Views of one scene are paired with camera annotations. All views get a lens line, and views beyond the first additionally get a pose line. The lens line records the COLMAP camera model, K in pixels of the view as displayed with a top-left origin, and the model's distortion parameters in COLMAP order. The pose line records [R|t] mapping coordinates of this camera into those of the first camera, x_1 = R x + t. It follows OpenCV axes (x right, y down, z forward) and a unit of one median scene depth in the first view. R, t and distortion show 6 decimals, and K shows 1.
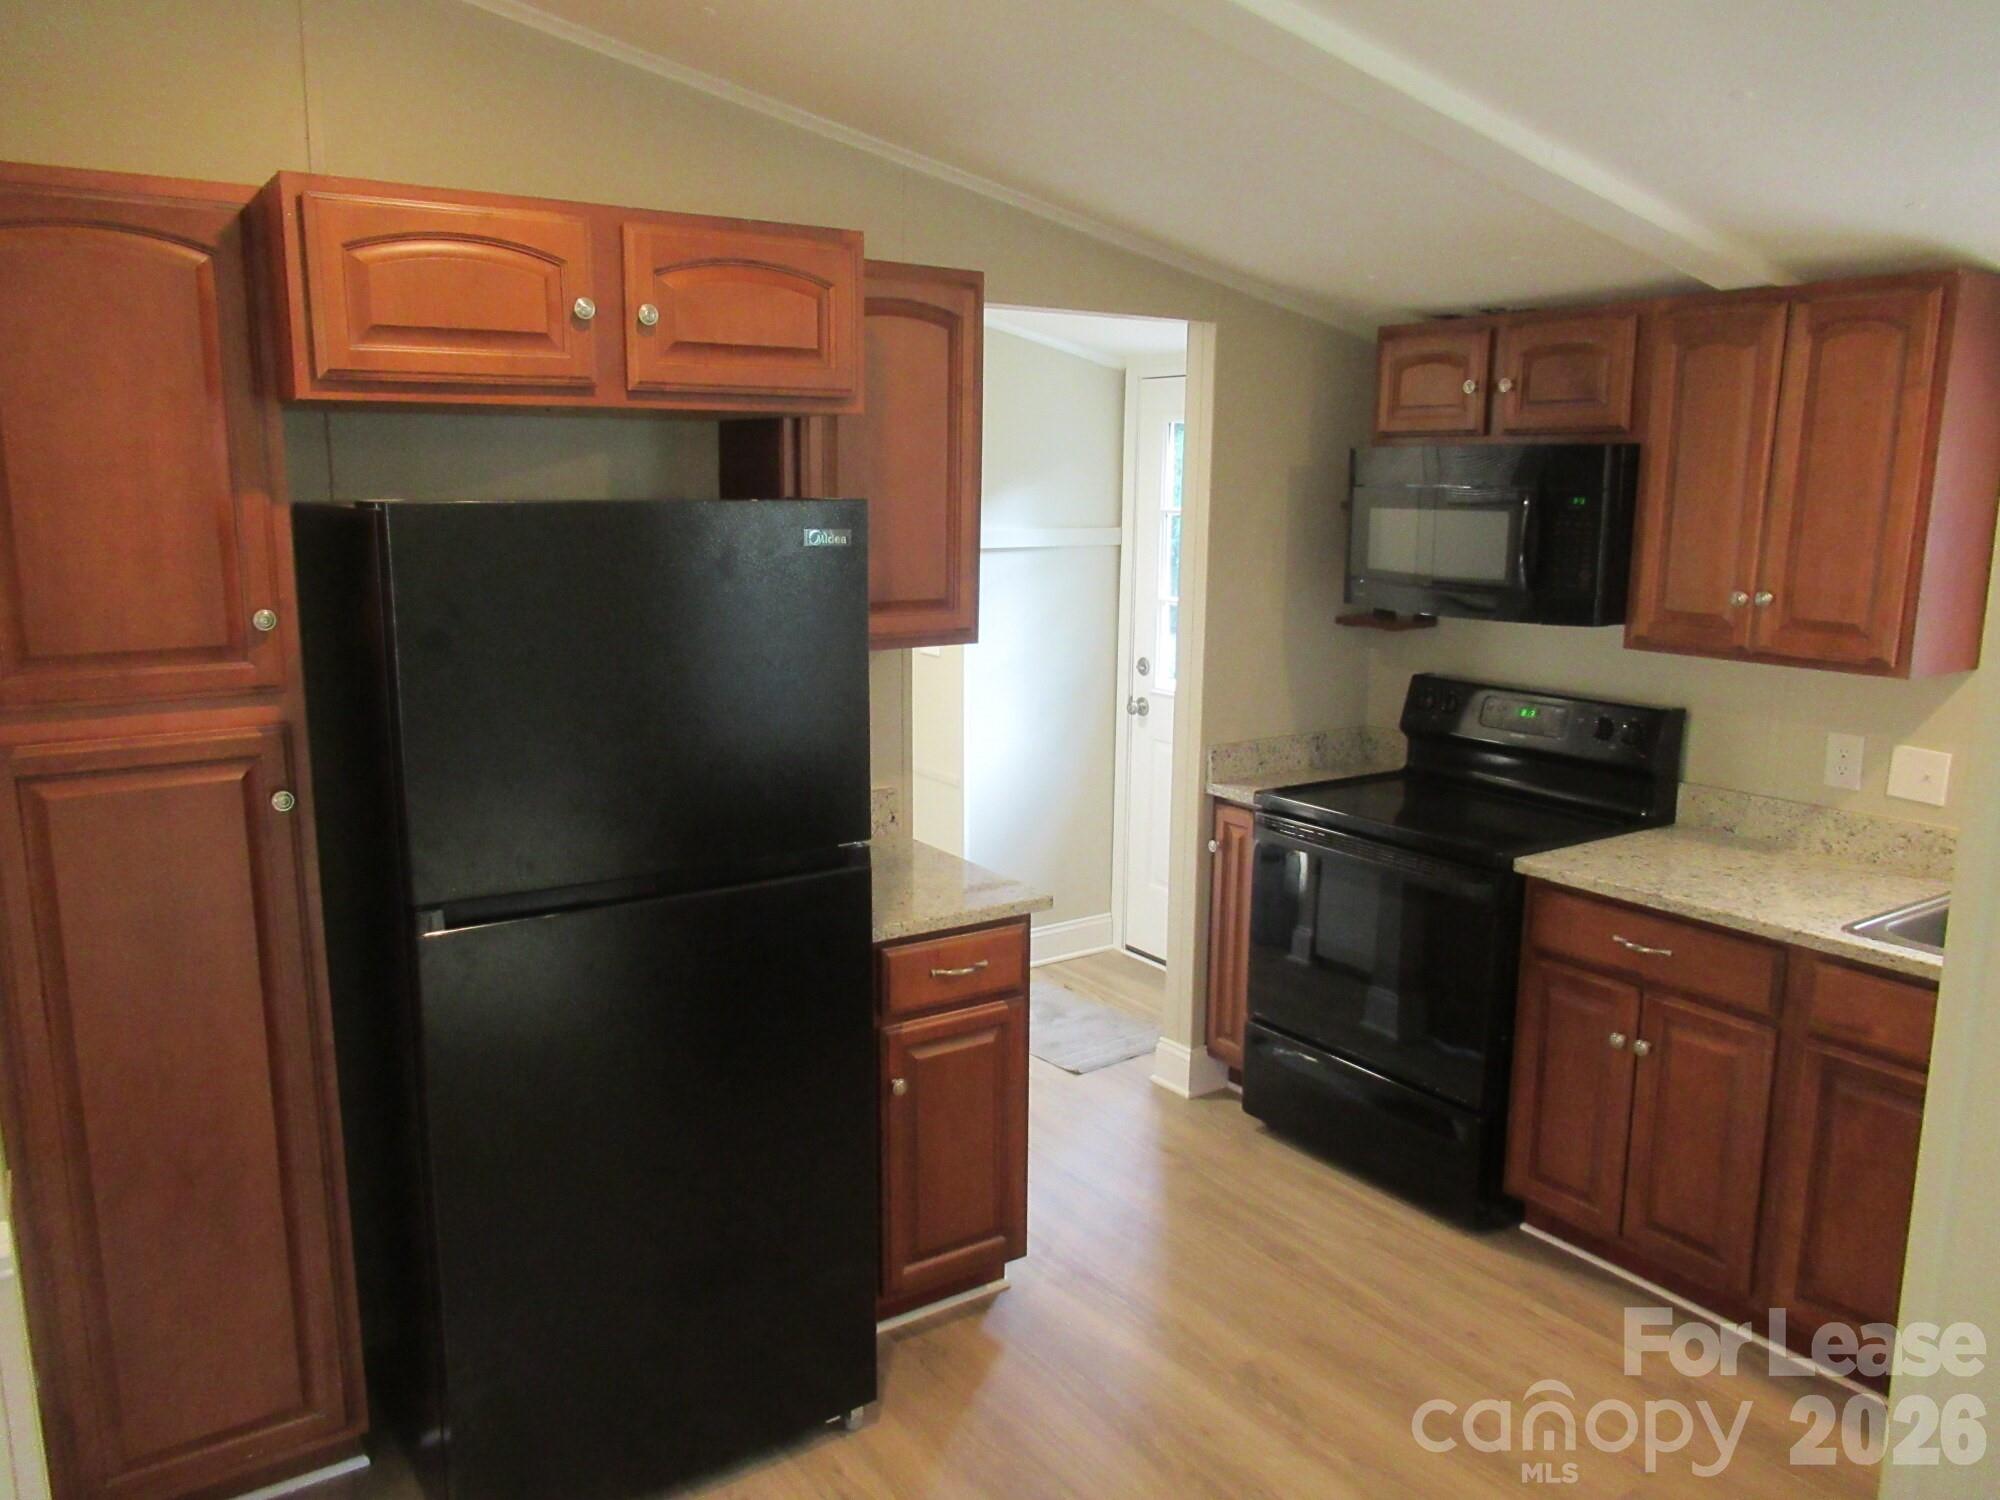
lens RADIAL K [[1489.3, 0, 1000.0], [0, 1489.3, 750.0], [0, 0, 1]] dist [-0.006512, 0.001807]
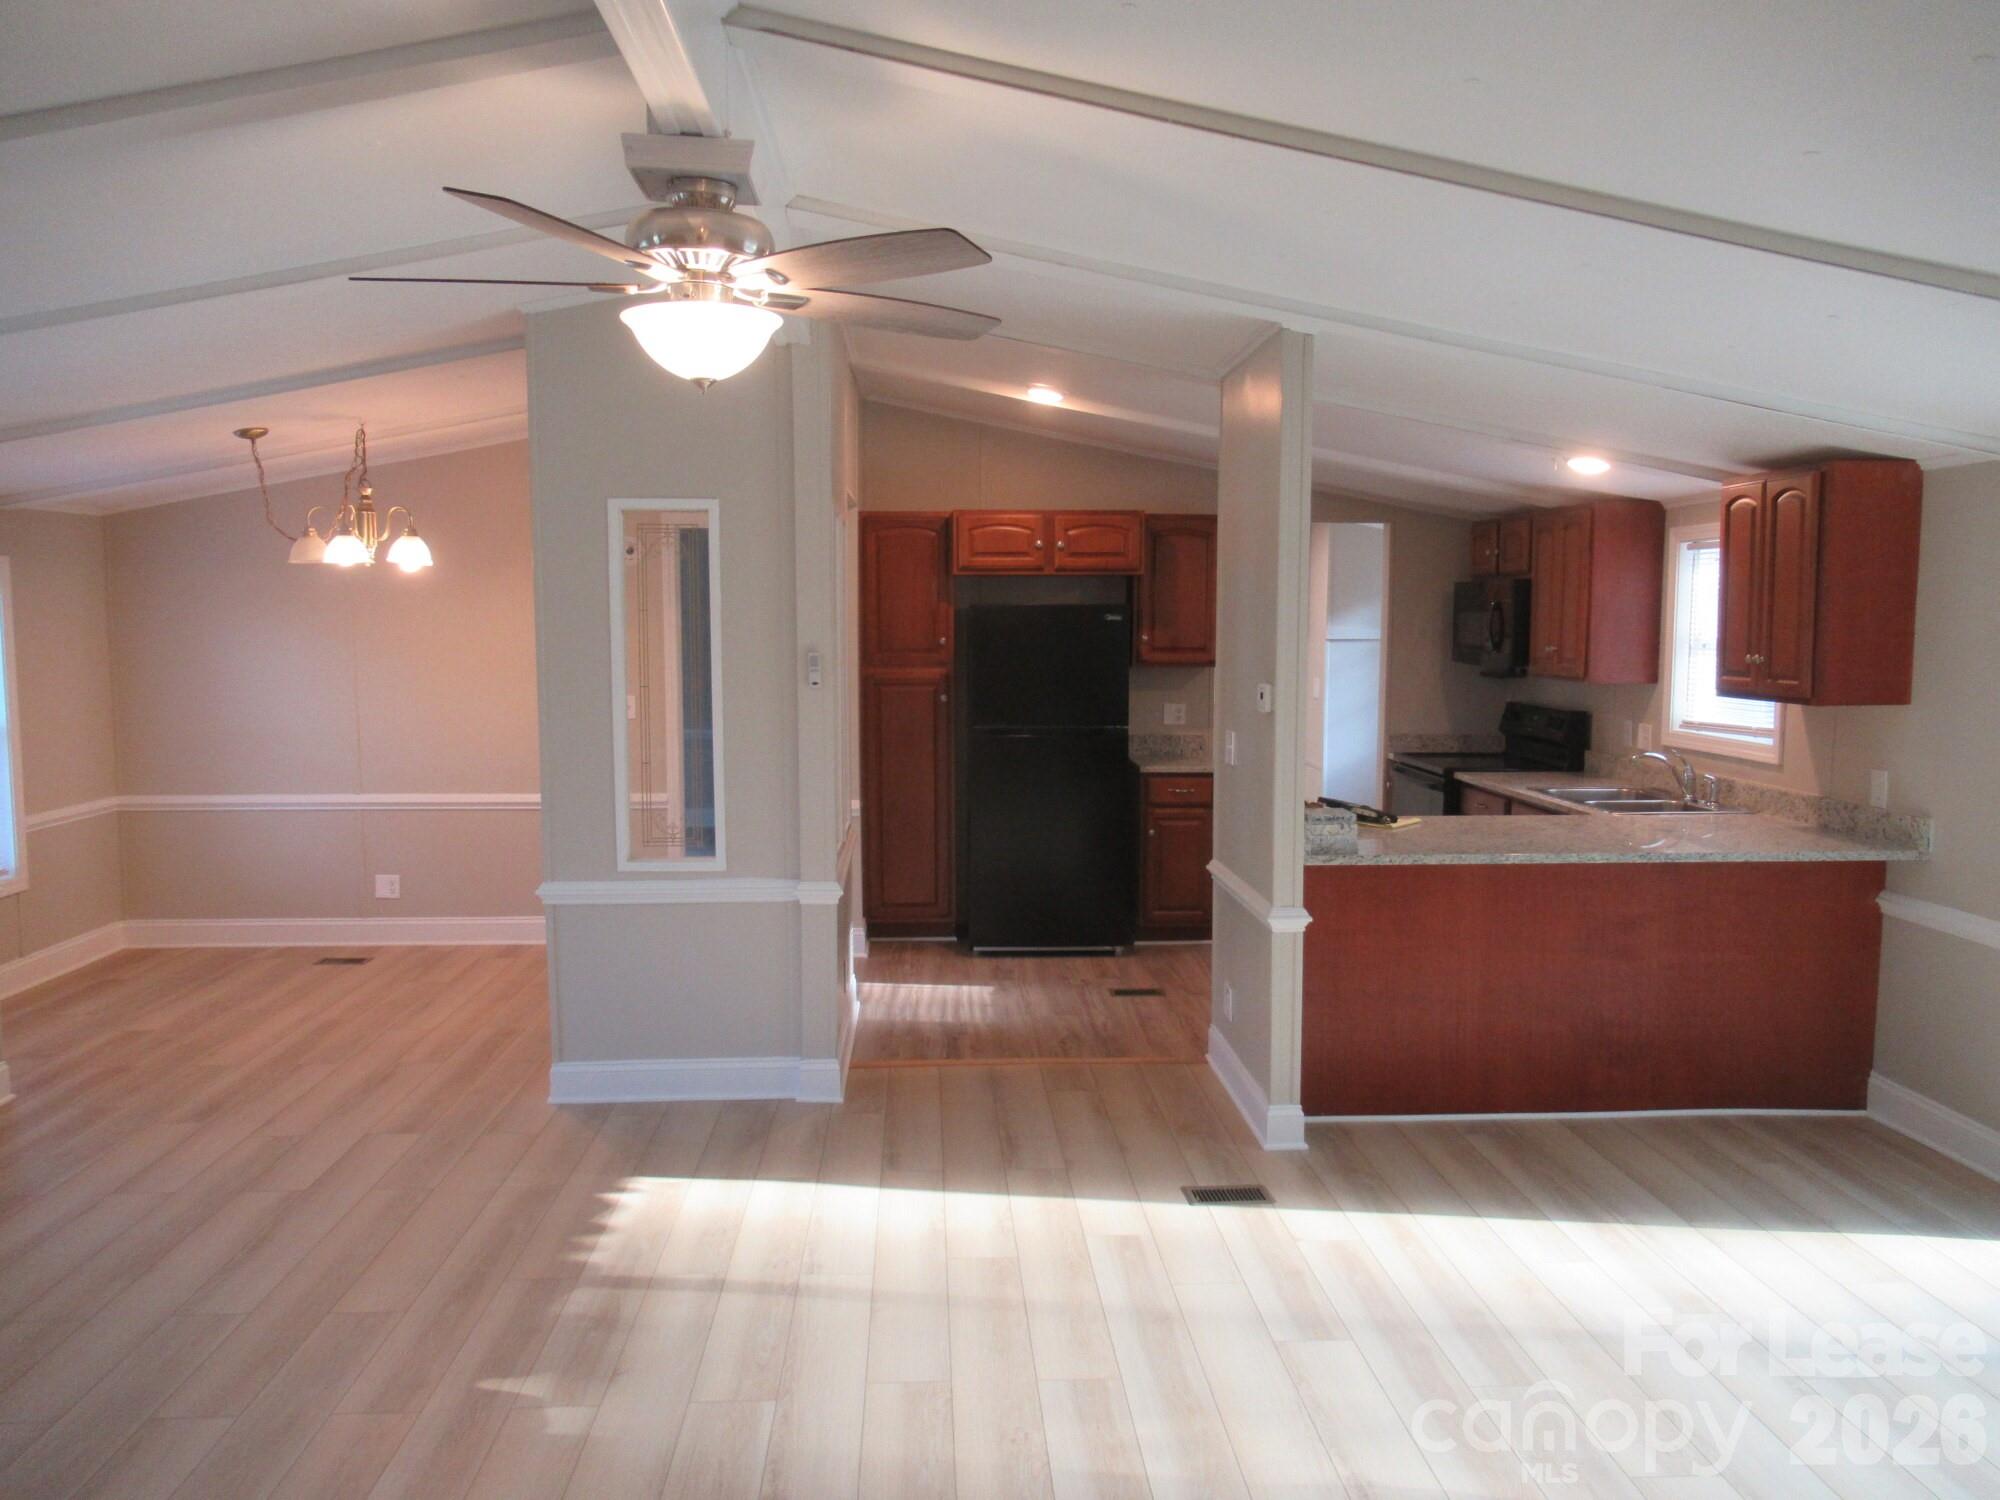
lens RADIAL K [[1489.3, 0, 1000.0], [0, 1489.3, 750.0], [0, 0, 1]] dist [-0.006512, 0.001807]
pose [[0.845640, 0.041262, -0.532156, 0.981875], [-0.092524, 0.993246, -0.070014, 0.265254], [0.525672, 0.108444, 0.843747, -1.204262]]
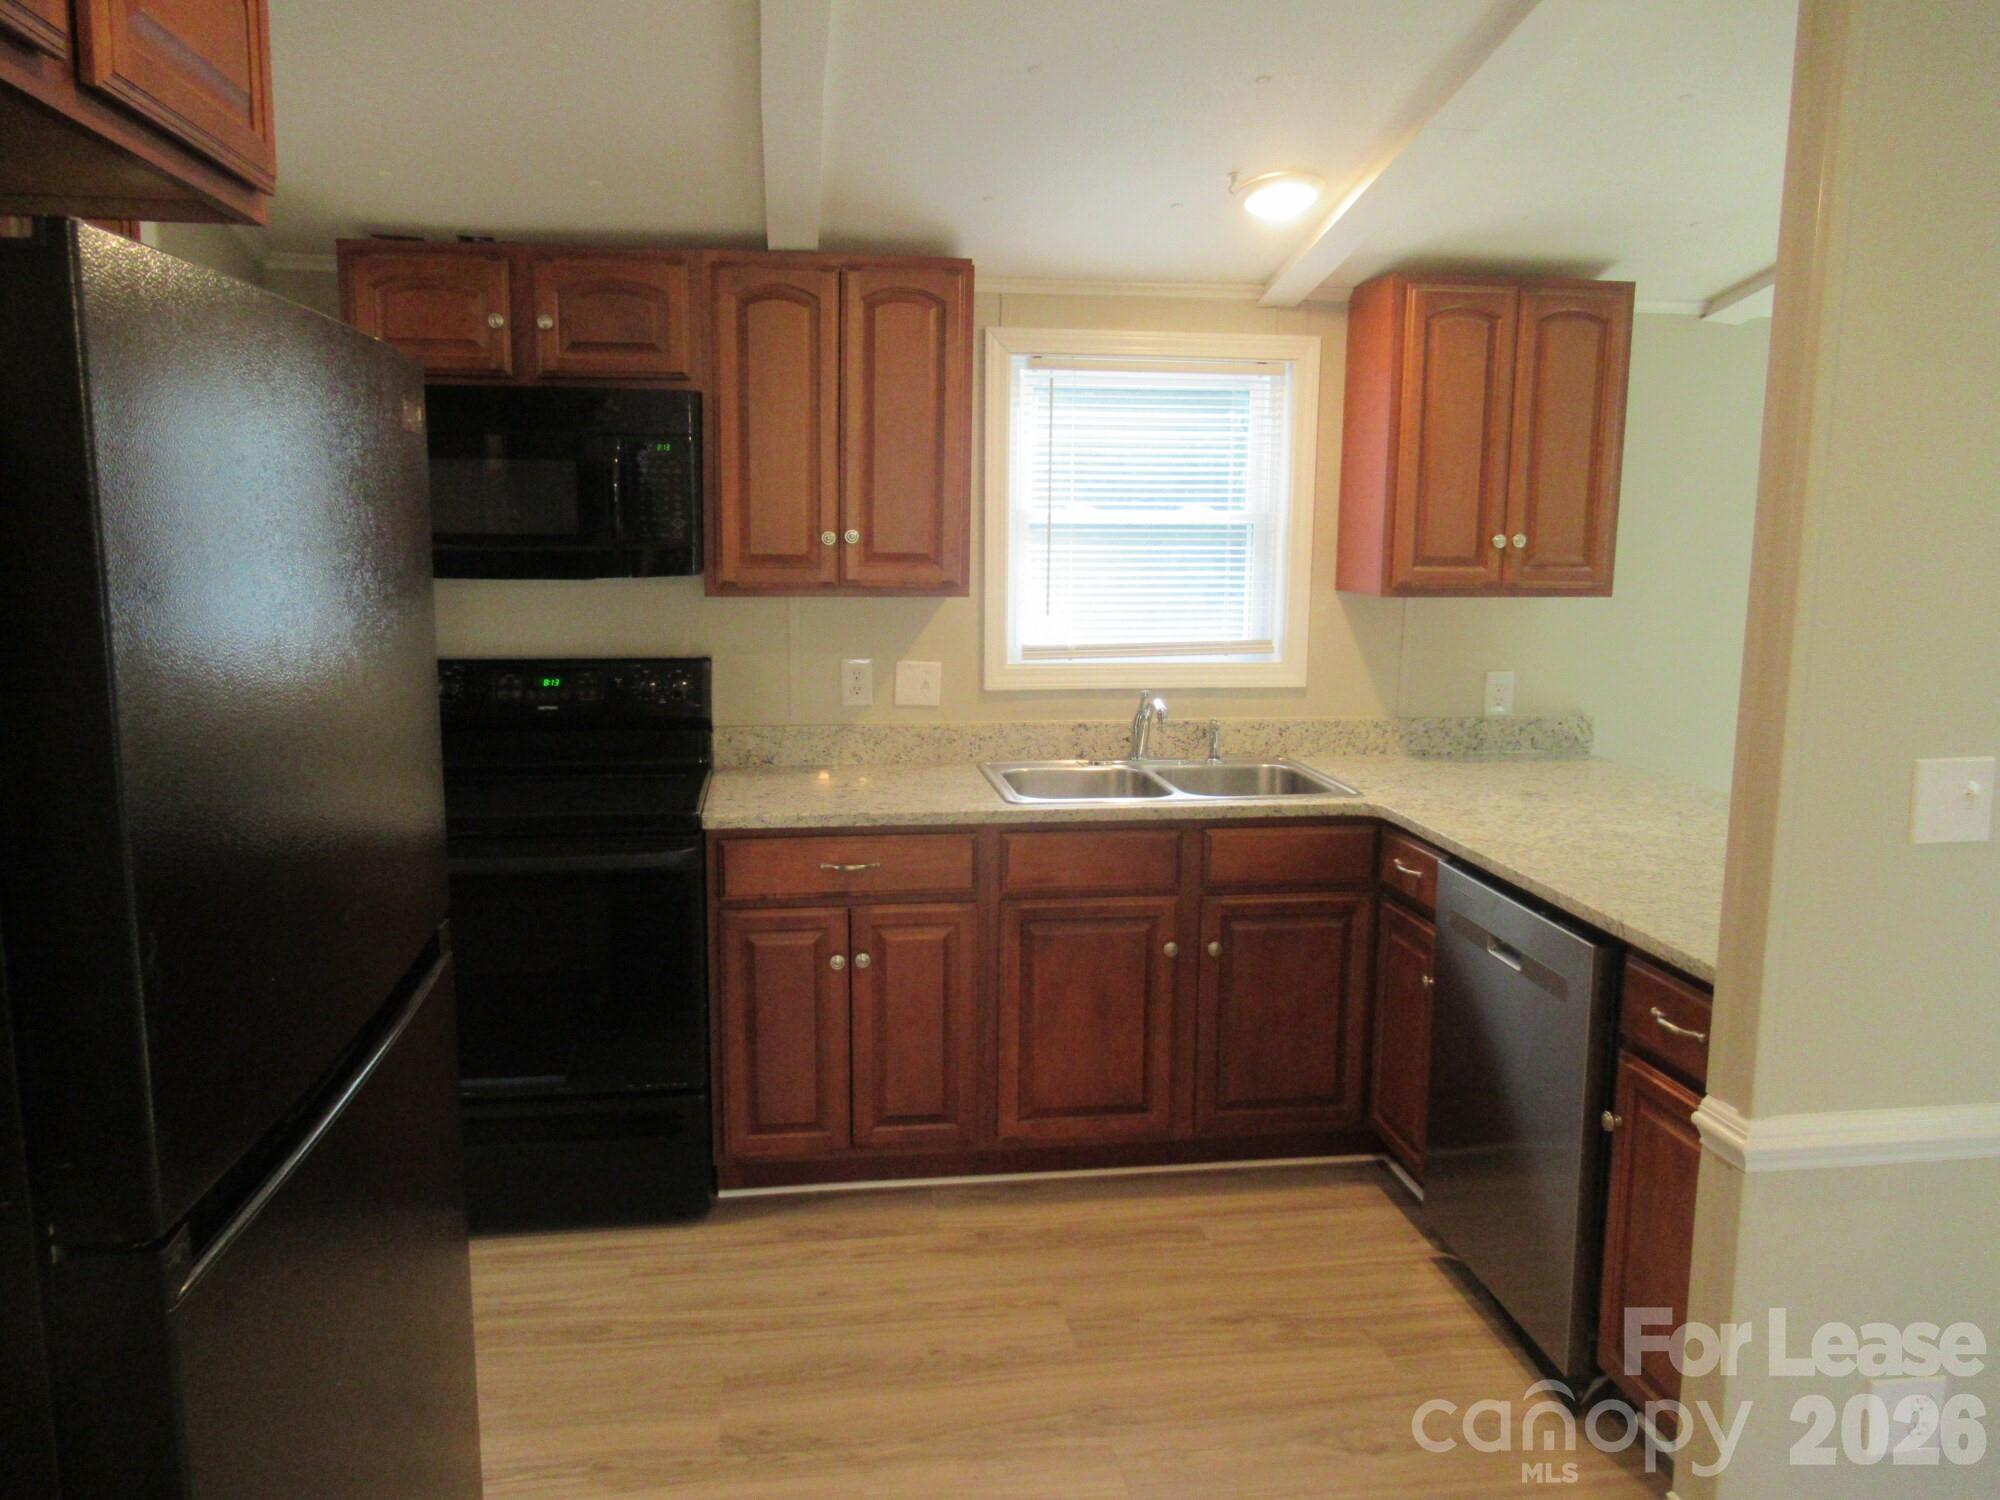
lens RADIAL K [[1489.3, 0, 1000.0], [0, 1489.3, 750.0], [0, 0, 1]] dist [-0.006512, 0.001807]
pose [[0.440683, -0.141763, 0.886398, -0.442650], [0.157837, 0.984304, 0.078951, -0.015293], [-0.883678, 0.105114, 0.456142, 0.415022]]
